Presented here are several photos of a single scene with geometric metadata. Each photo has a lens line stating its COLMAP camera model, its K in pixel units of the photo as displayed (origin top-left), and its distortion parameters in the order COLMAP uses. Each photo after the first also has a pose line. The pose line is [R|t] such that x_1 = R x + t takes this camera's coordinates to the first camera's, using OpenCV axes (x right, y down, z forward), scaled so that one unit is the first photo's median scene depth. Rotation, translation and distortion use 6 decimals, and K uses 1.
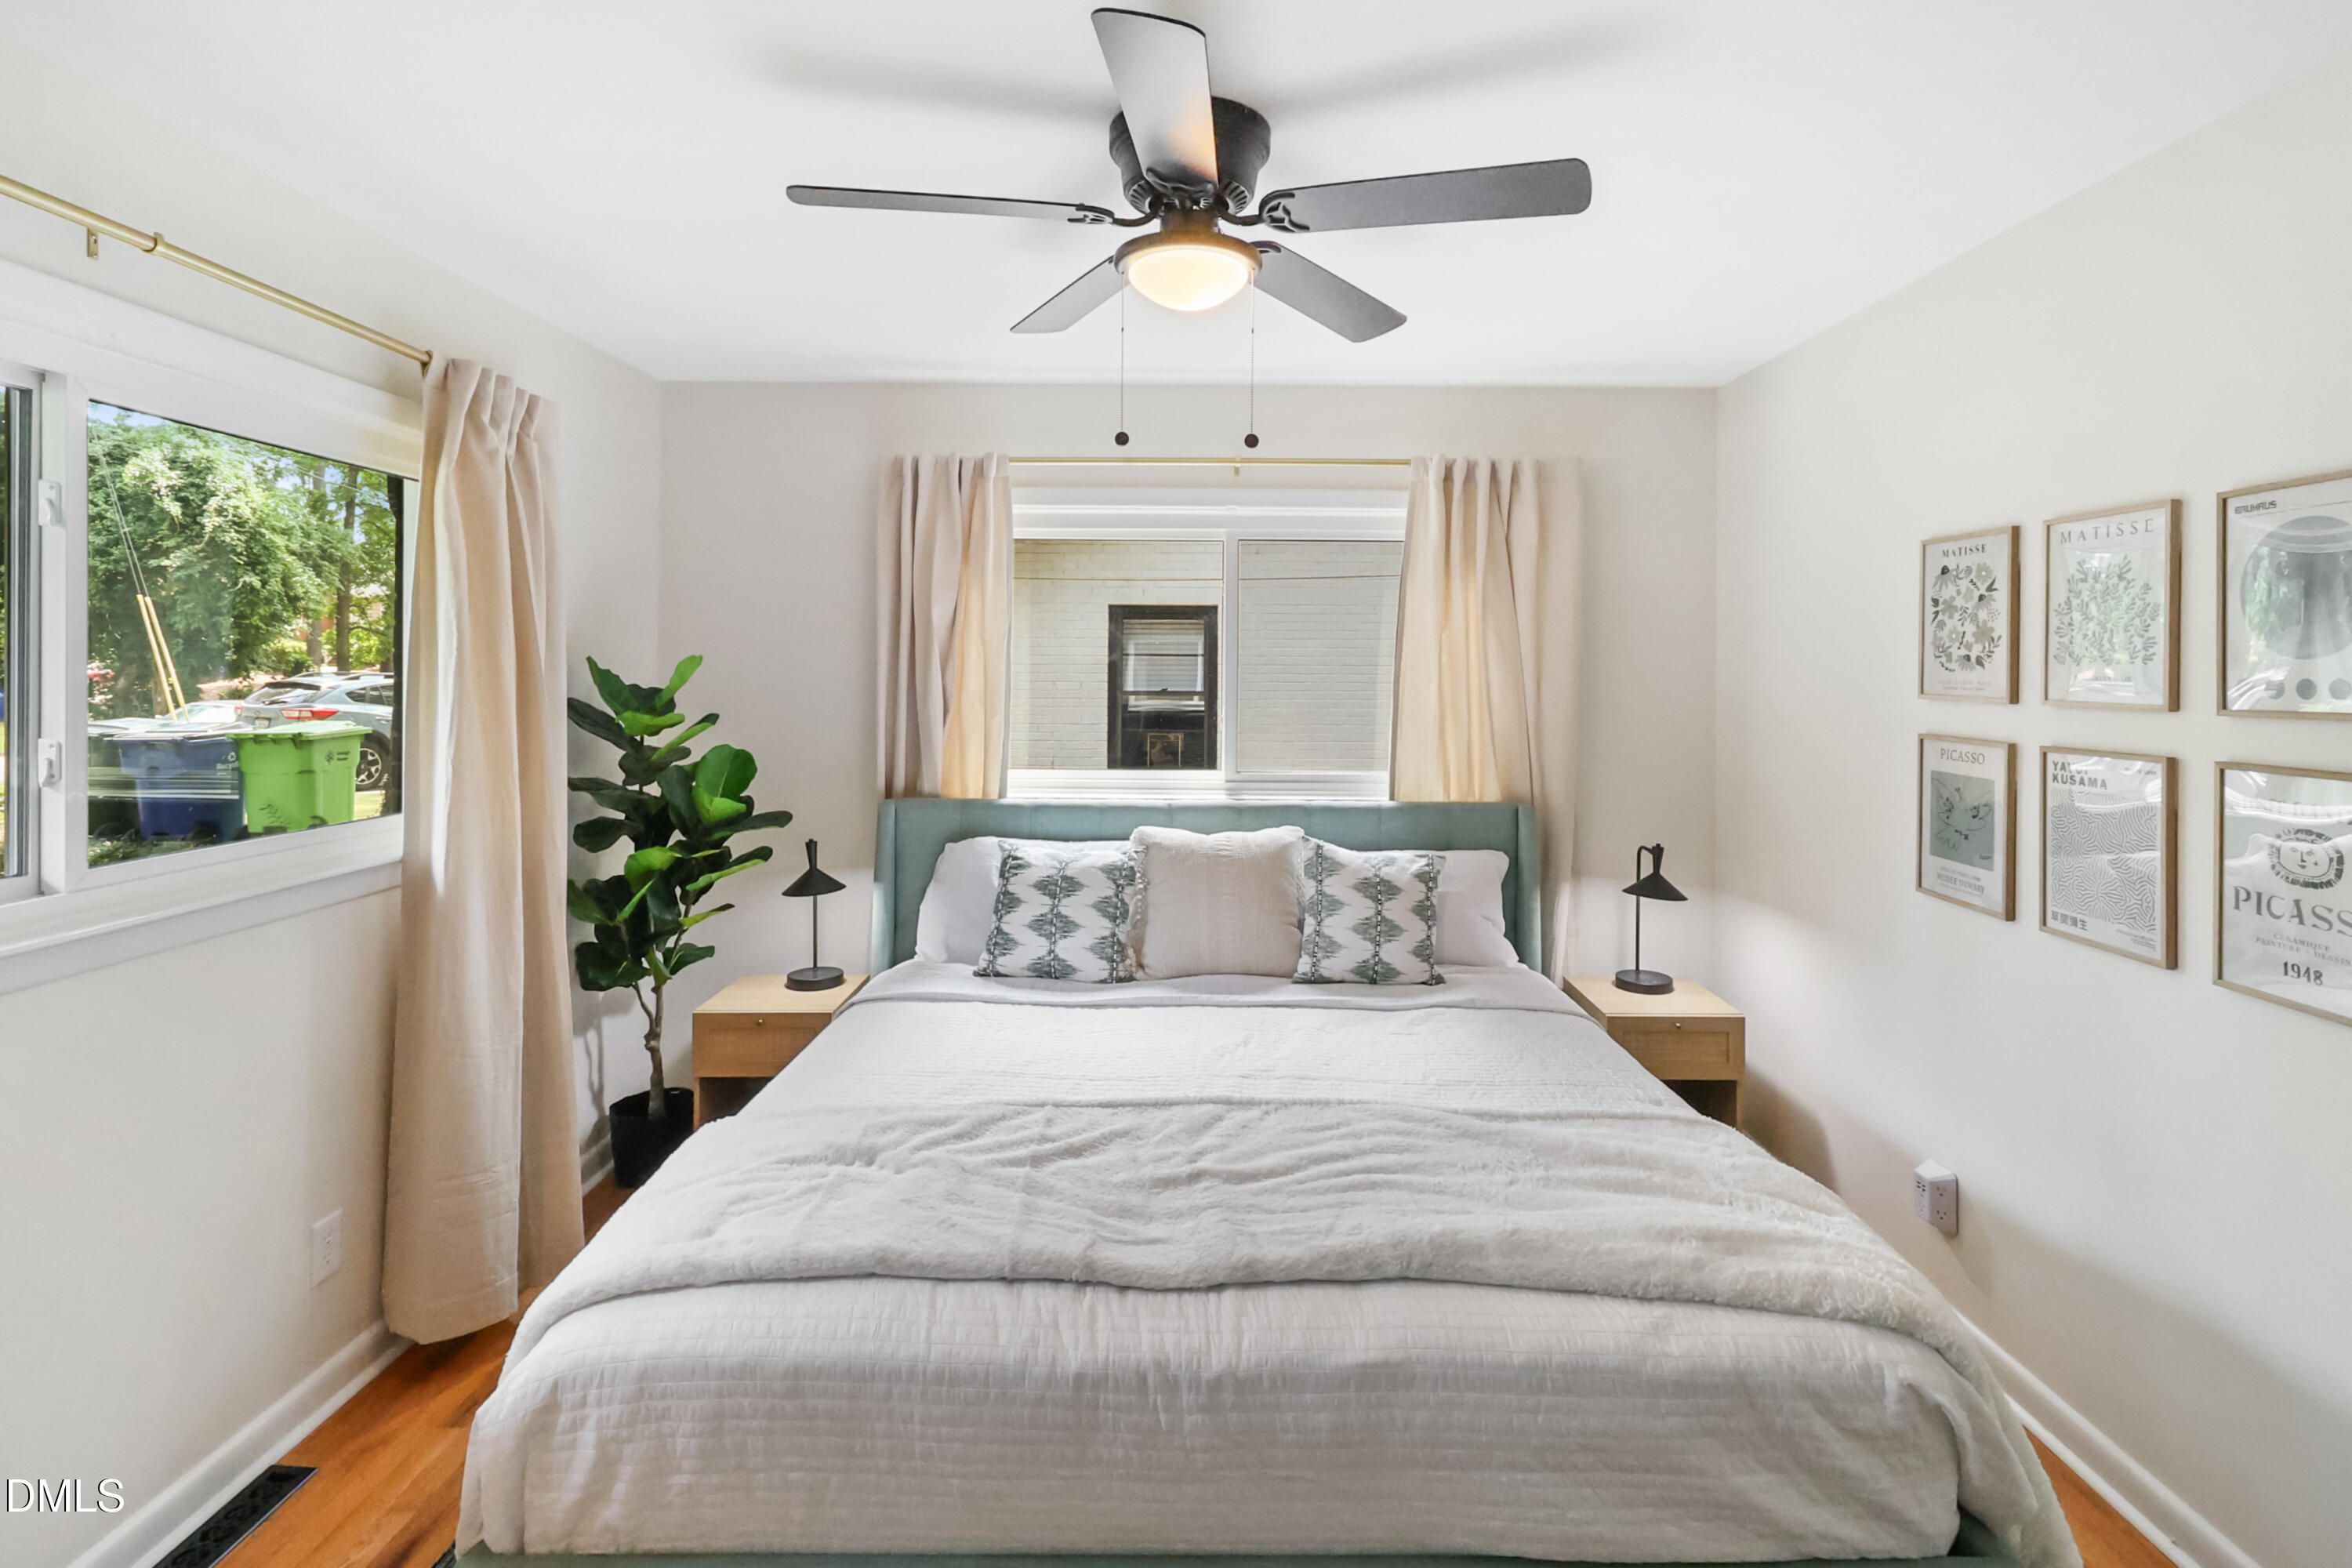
lens RADIAL K [[1119.2, 0, 1175.6], [0, 1119.2, 687.2], [0, 0, 1]] dist [0.000919, -0.000285]
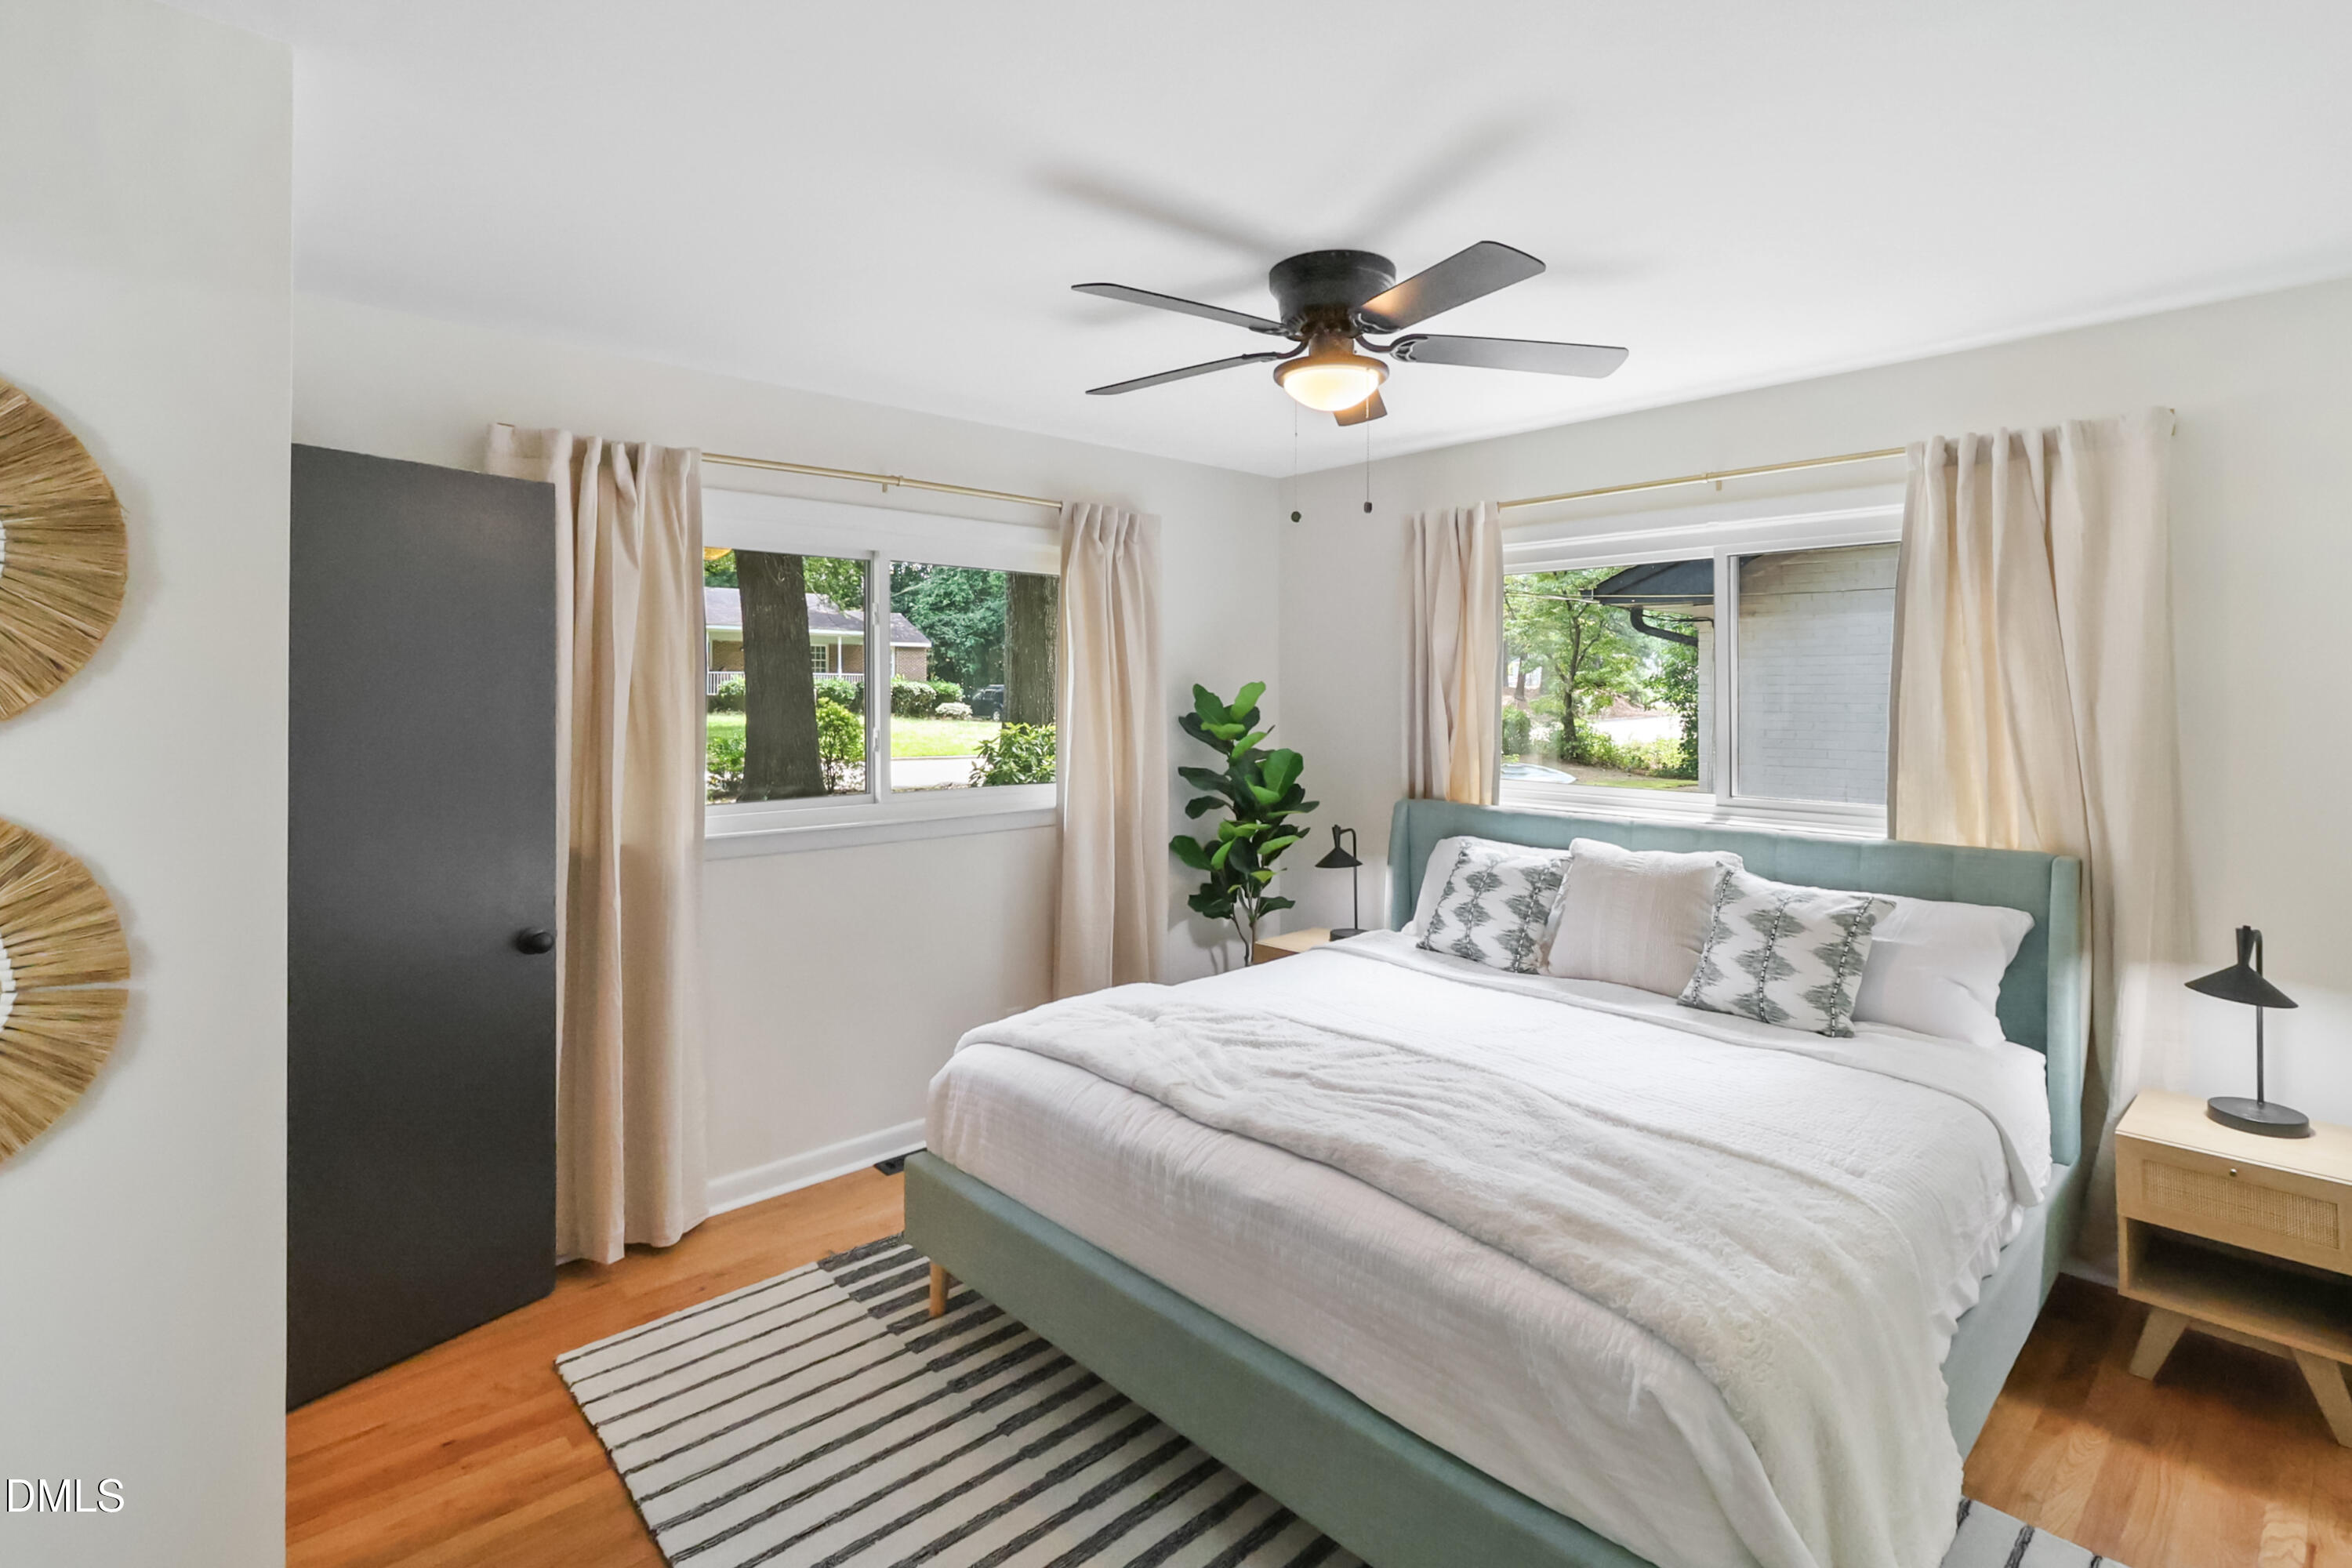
lens RADIAL K [[1103.0, 0, 1180.2], [0, 1103.0, 717.8], [0, 0, 1]] dist [0.001217, -0.012955]
pose [[0.690182, 0.012213, -0.723533, 0.503754], [-0.007215, 0.999924, 0.009995, 0.002670], [0.723600, -0.001678, 0.690218, 0.003209]]
